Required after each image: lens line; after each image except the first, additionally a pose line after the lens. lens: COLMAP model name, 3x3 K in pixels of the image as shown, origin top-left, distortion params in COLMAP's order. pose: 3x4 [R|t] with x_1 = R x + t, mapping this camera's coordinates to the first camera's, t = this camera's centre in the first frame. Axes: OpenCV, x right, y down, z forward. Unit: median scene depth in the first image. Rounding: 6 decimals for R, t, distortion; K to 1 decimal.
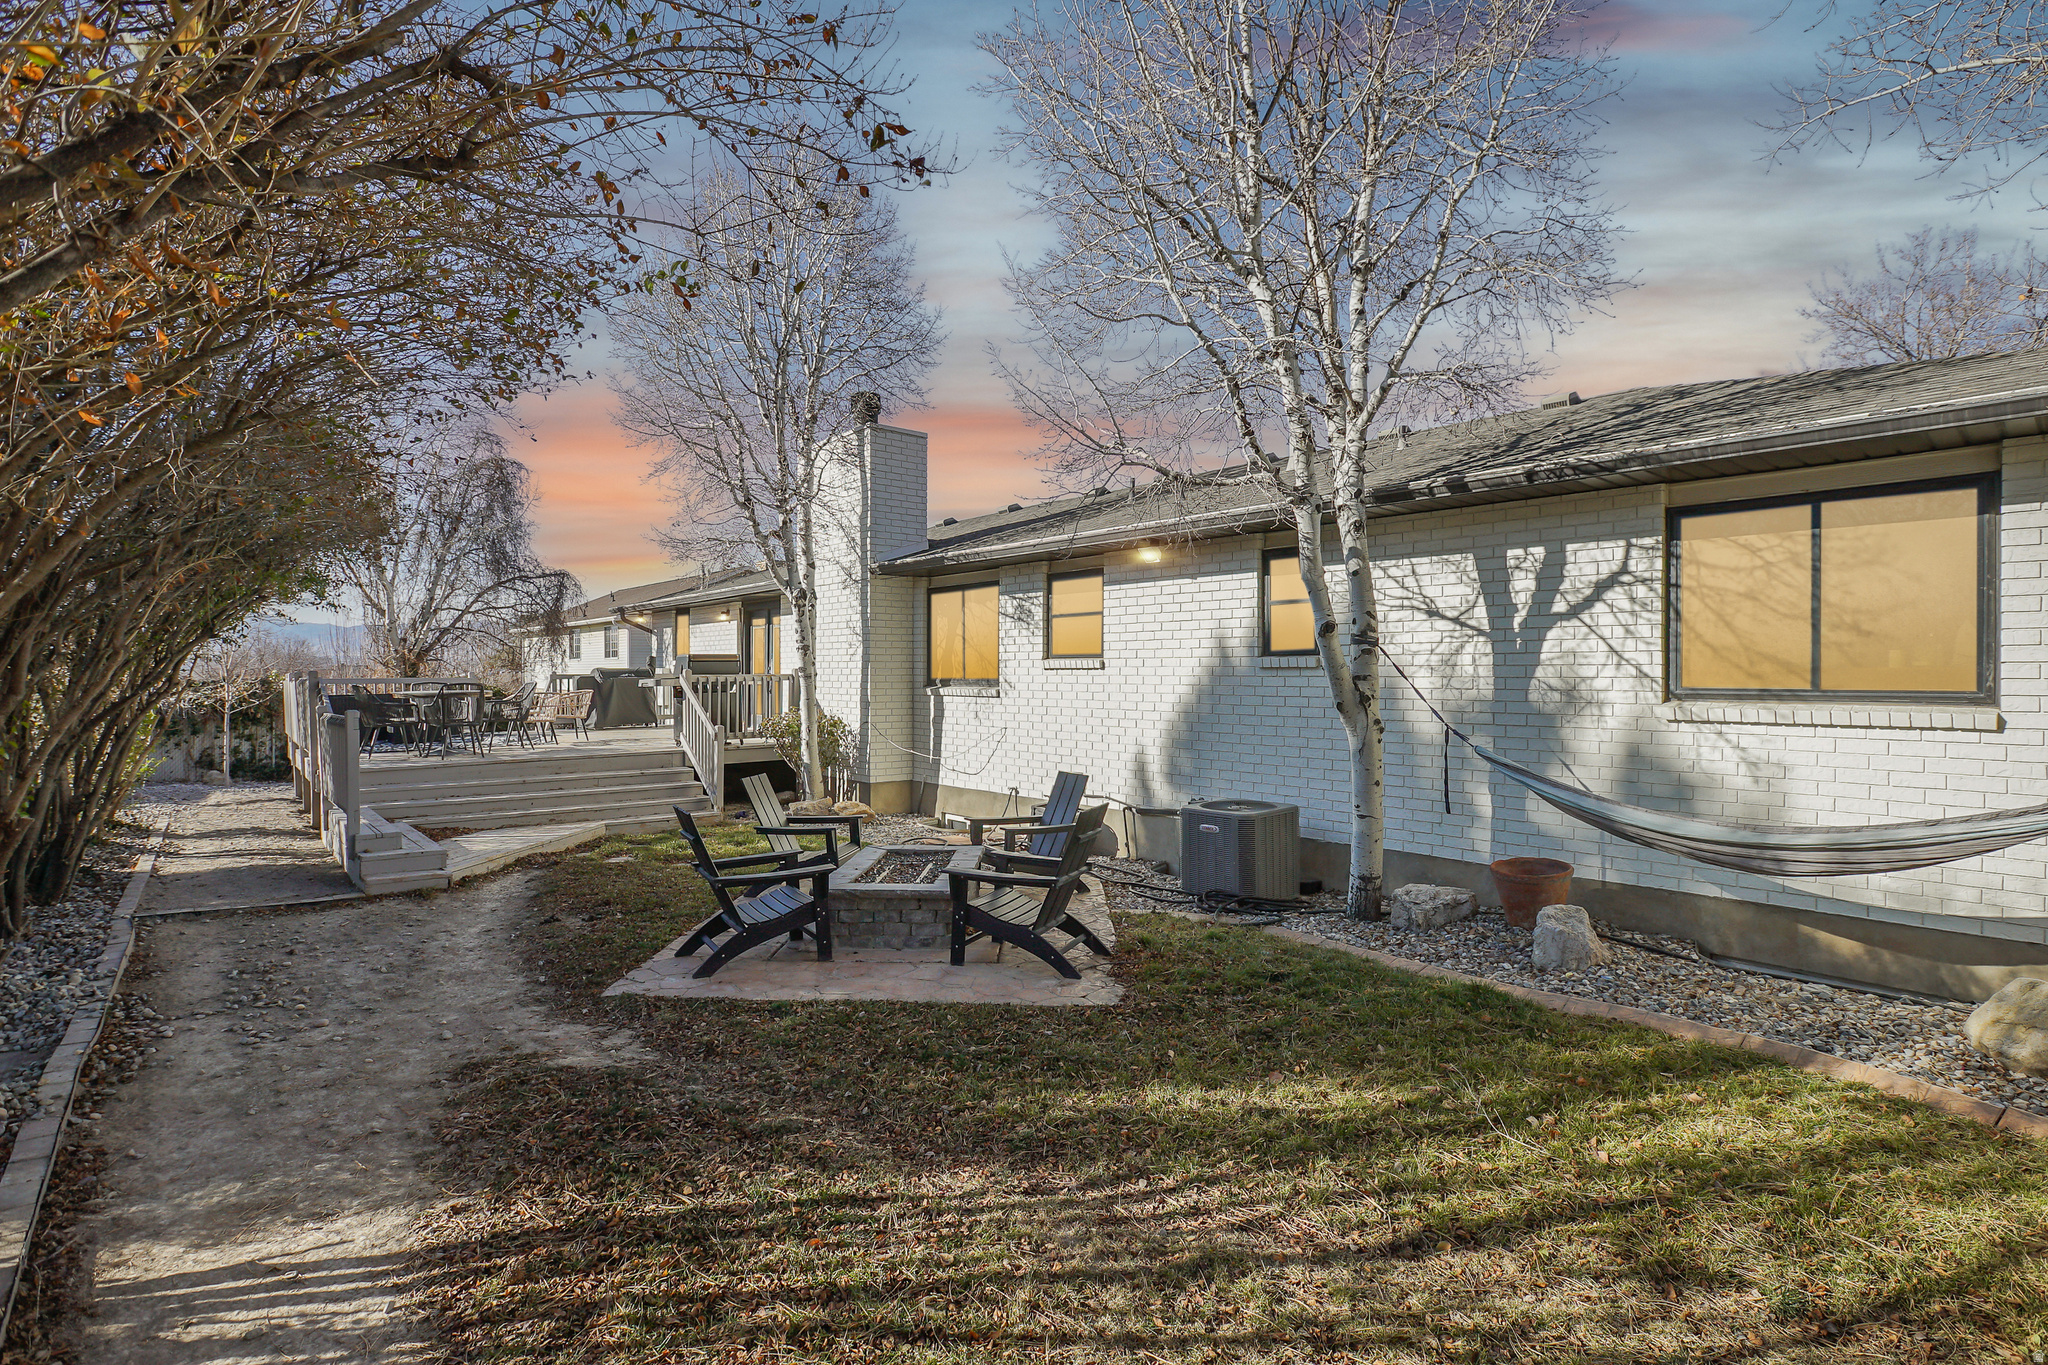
lens RADIAL K [[998.6, 0, 1024.0], [0, 998.6, 682.5], [0, 0, 1]] dist [-0.051220, 0.000039]
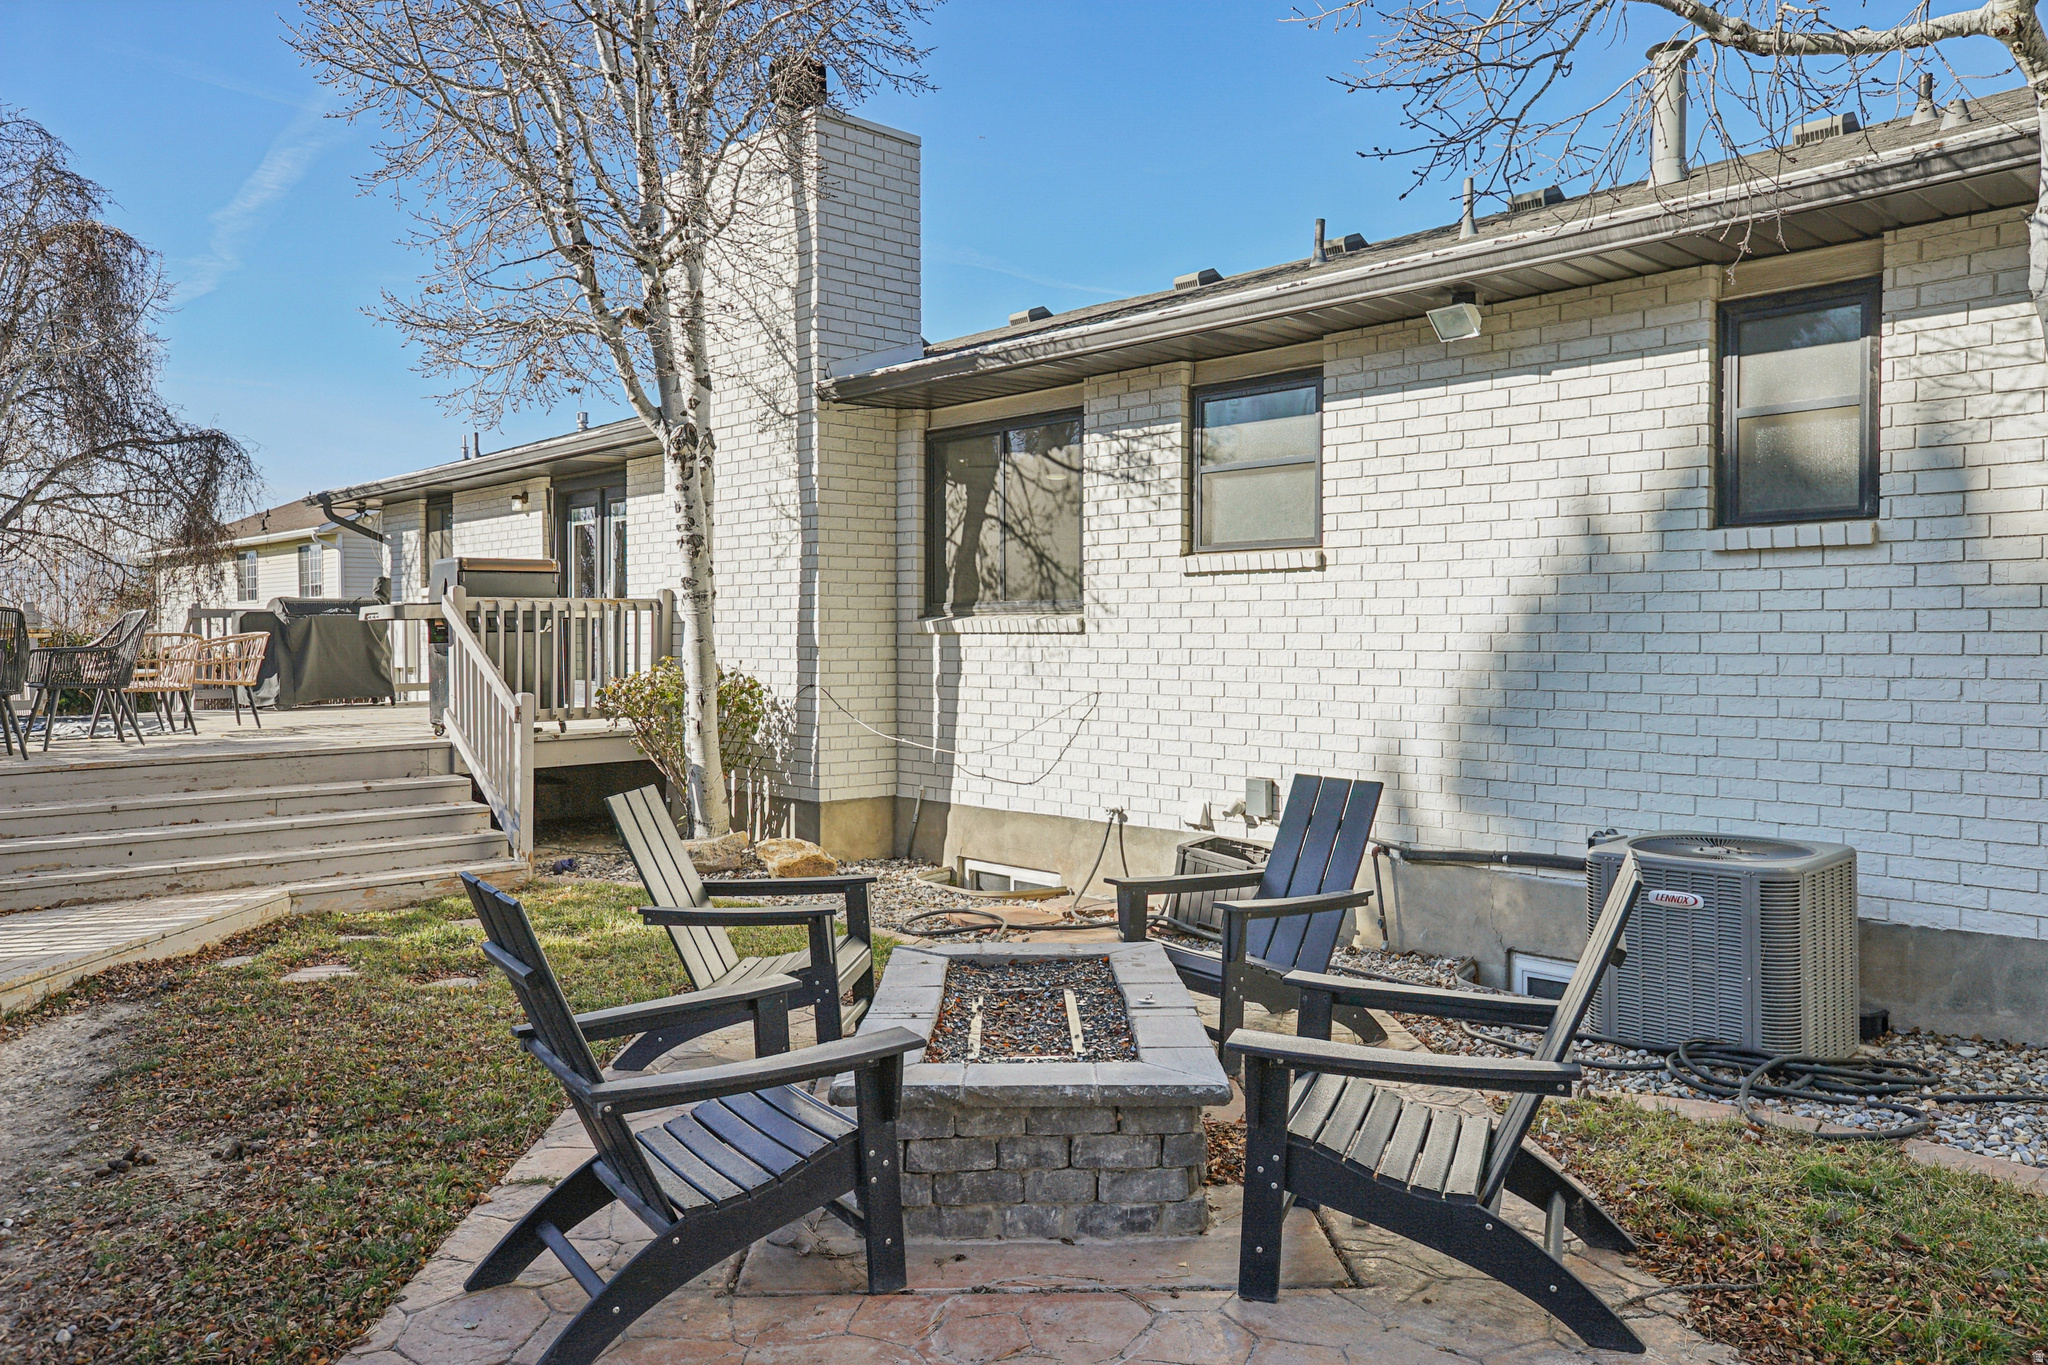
lens RADIAL K [[1455.7, 0, 1021.4], [0, 1455.7, 666.6], [0, 0, 1]] dist [-0.027779, 0.065757]
pose [[0.998310, -0.003487, 0.058004, -0.093329], [0.002863, 0.999937, 0.010831, 0.022237], [-0.058039, -0.010647, 0.998258, 0.237432]]
